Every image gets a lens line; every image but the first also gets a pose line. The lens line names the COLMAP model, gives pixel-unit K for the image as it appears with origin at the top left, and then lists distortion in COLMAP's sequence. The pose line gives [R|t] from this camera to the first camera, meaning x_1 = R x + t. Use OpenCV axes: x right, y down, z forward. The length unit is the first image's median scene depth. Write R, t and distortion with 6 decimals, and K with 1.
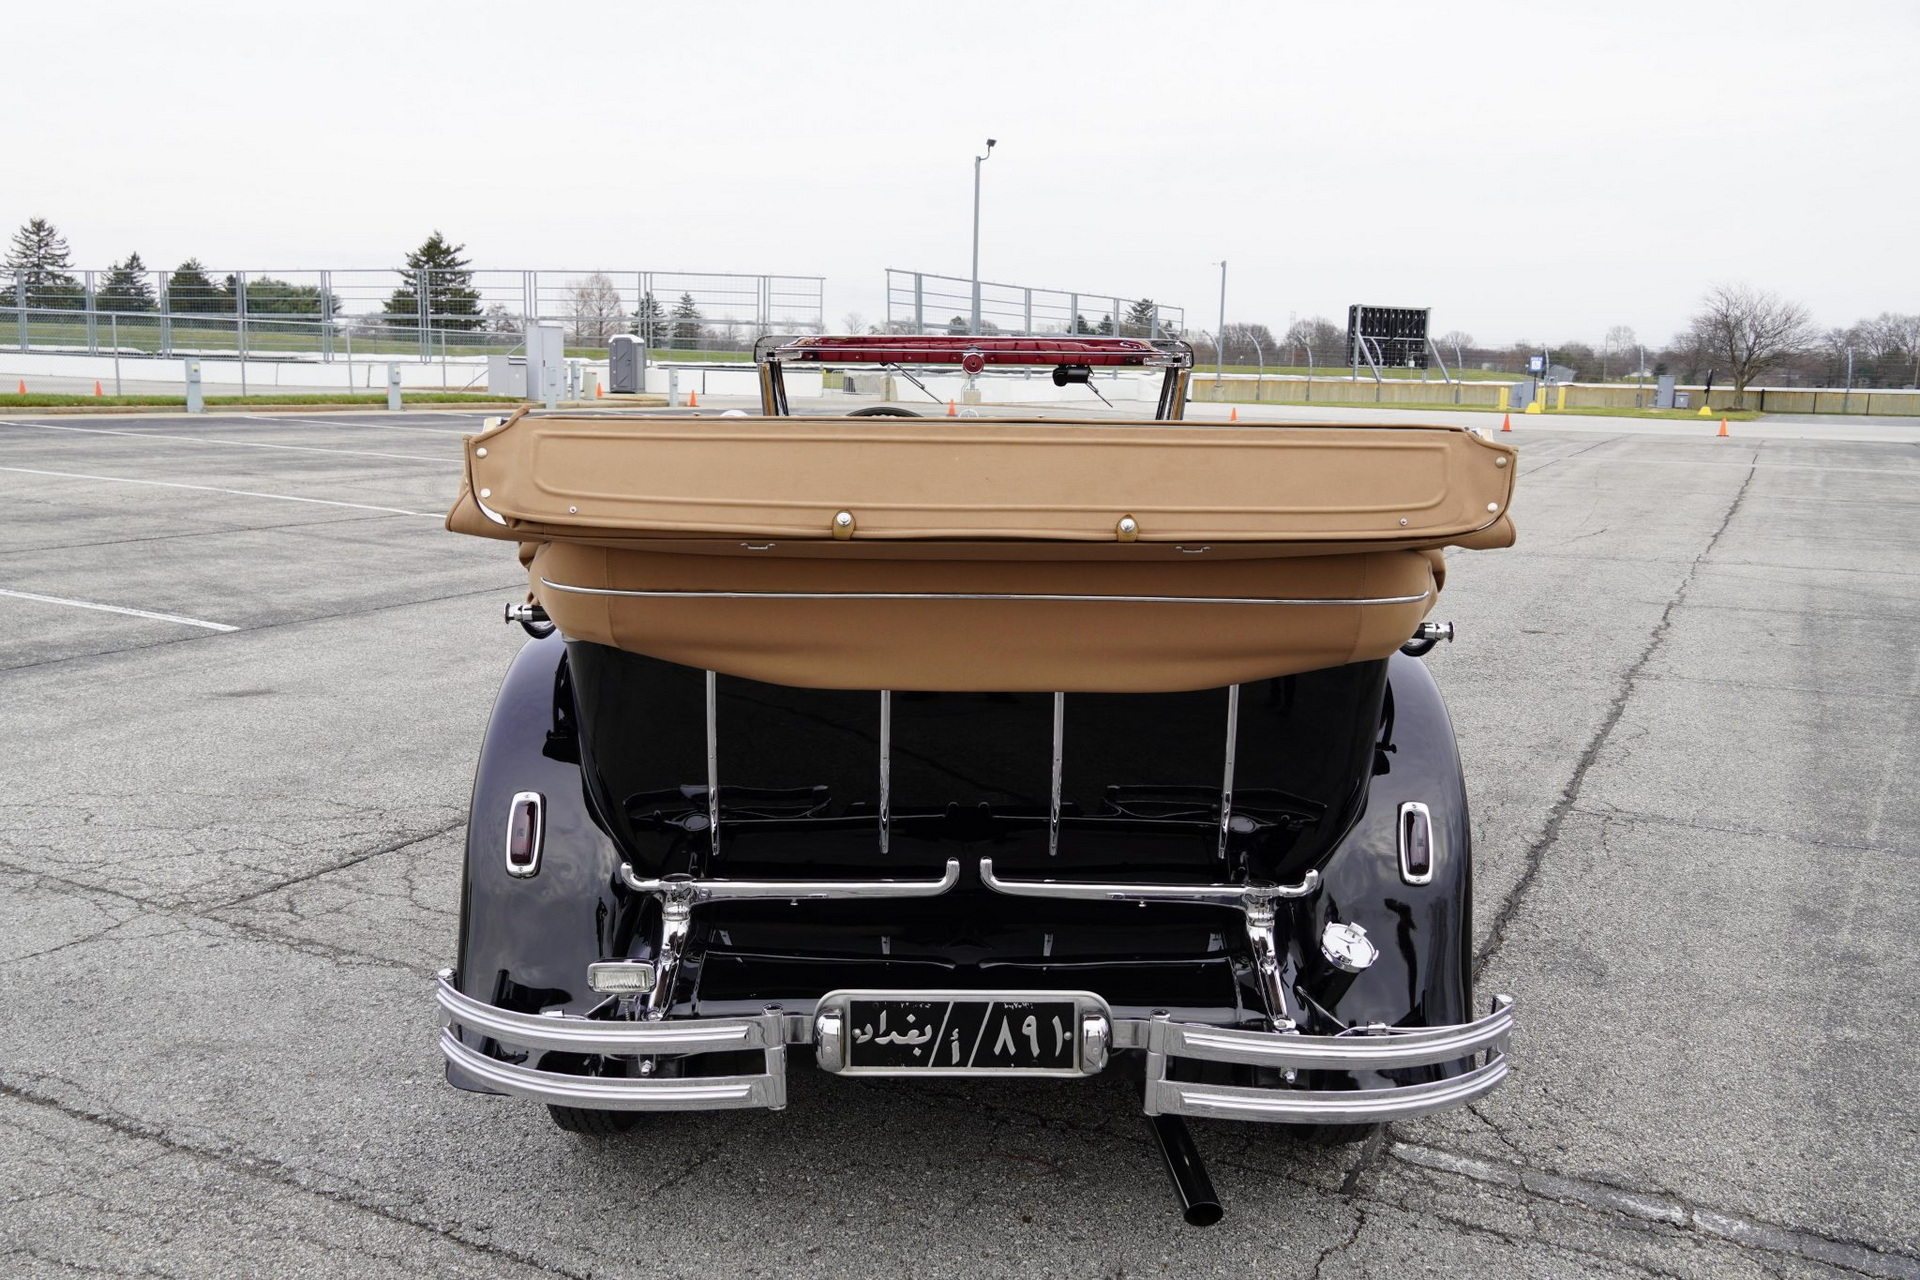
lens RADIAL K [[1638.5, 0, 960.0], [0, 1638.5, 640.0], [0, 0, 1]] dist [-0.052237, 0.109206]
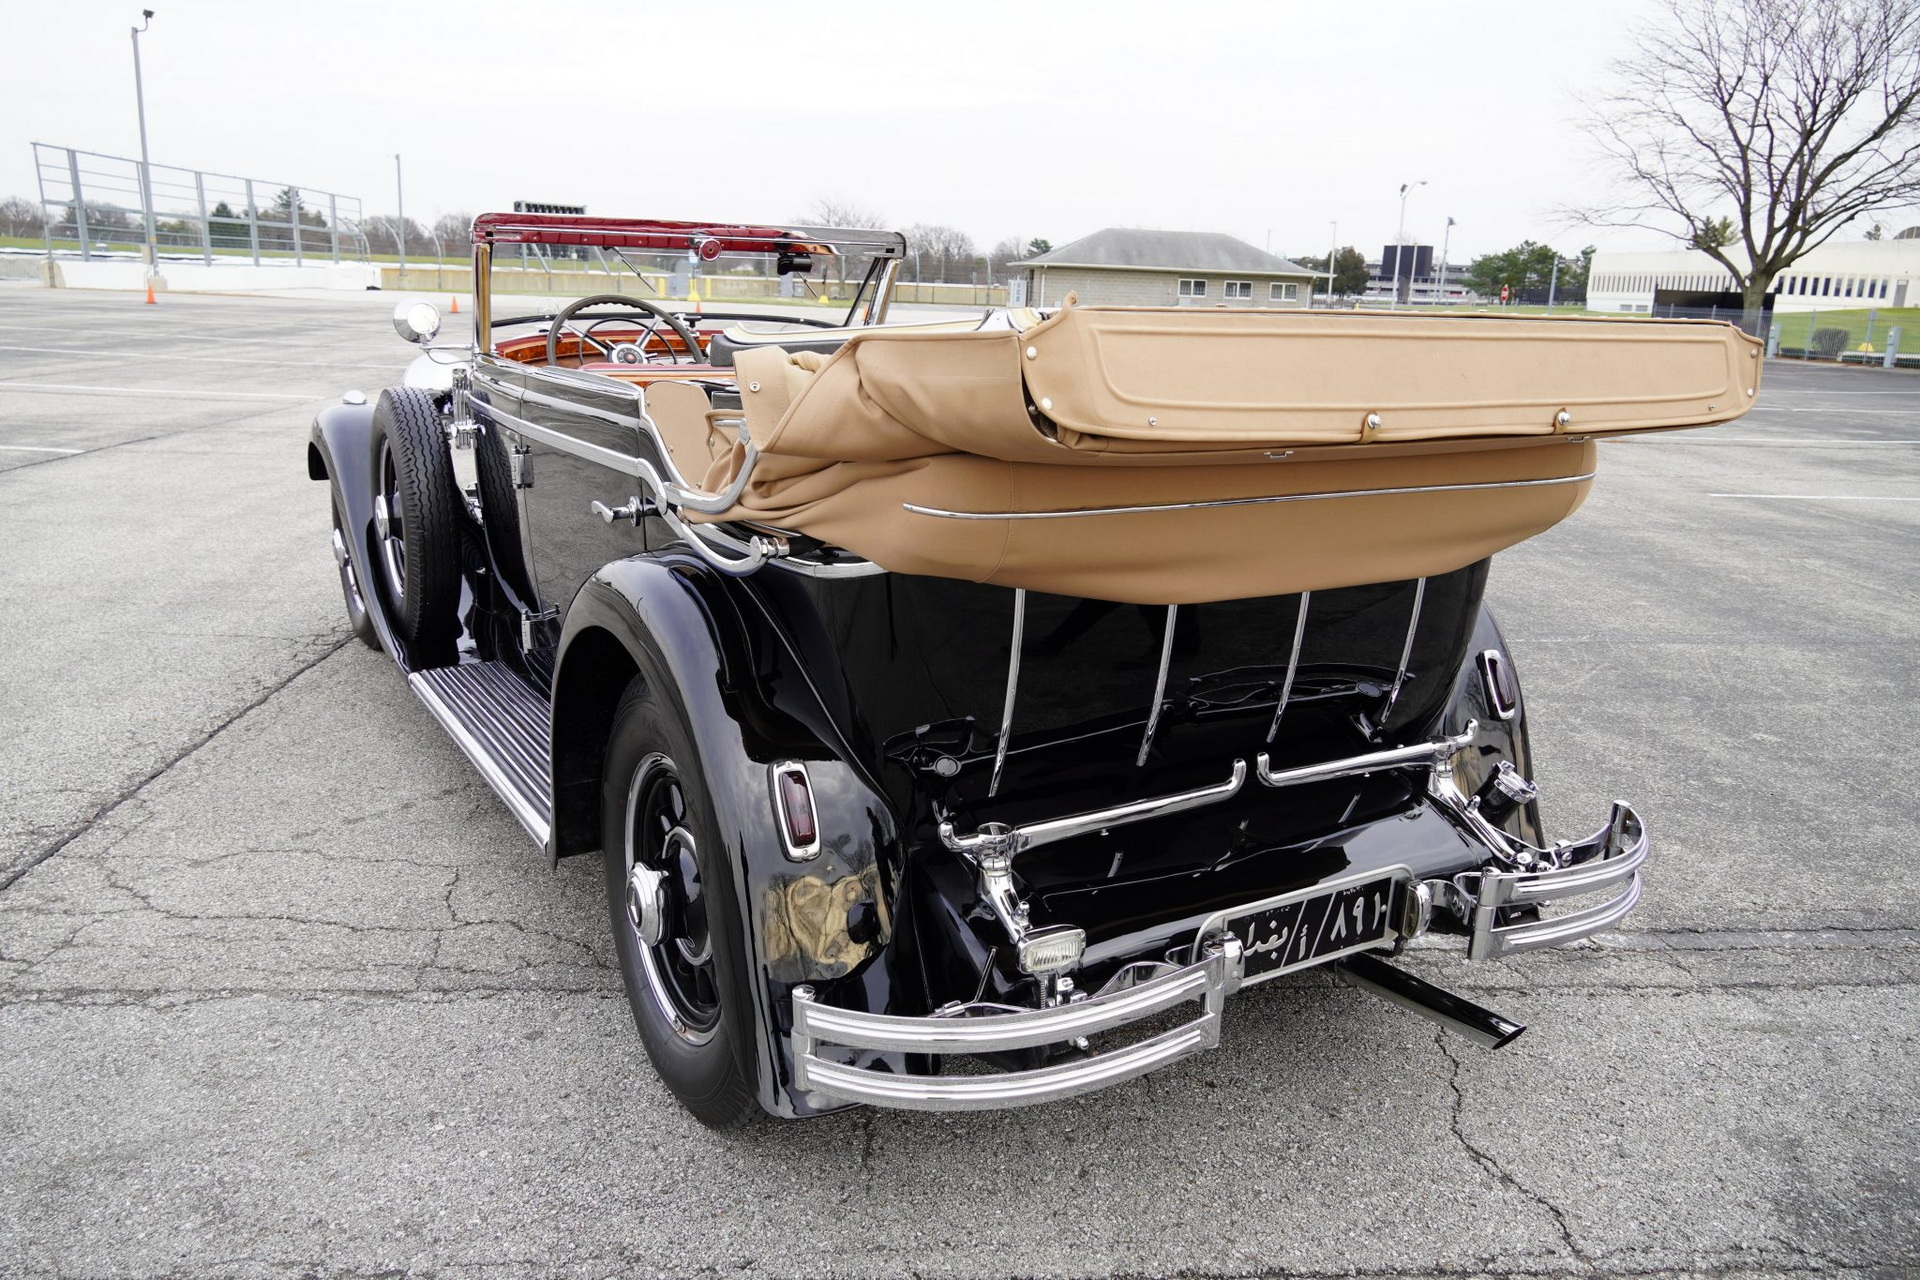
lens RADIAL K [[1431.4, 0, 960.0], [0, 1431.4, 640.0], [0, 0, 1]] dist [-0.050040, 0.051428]
pose [[0.857254, -0.112937, 0.502355, -0.607583], [0.064360, 0.991500, 0.113076, -0.050253], [-0.510856, -0.064604, 0.857236, 0.364058]]
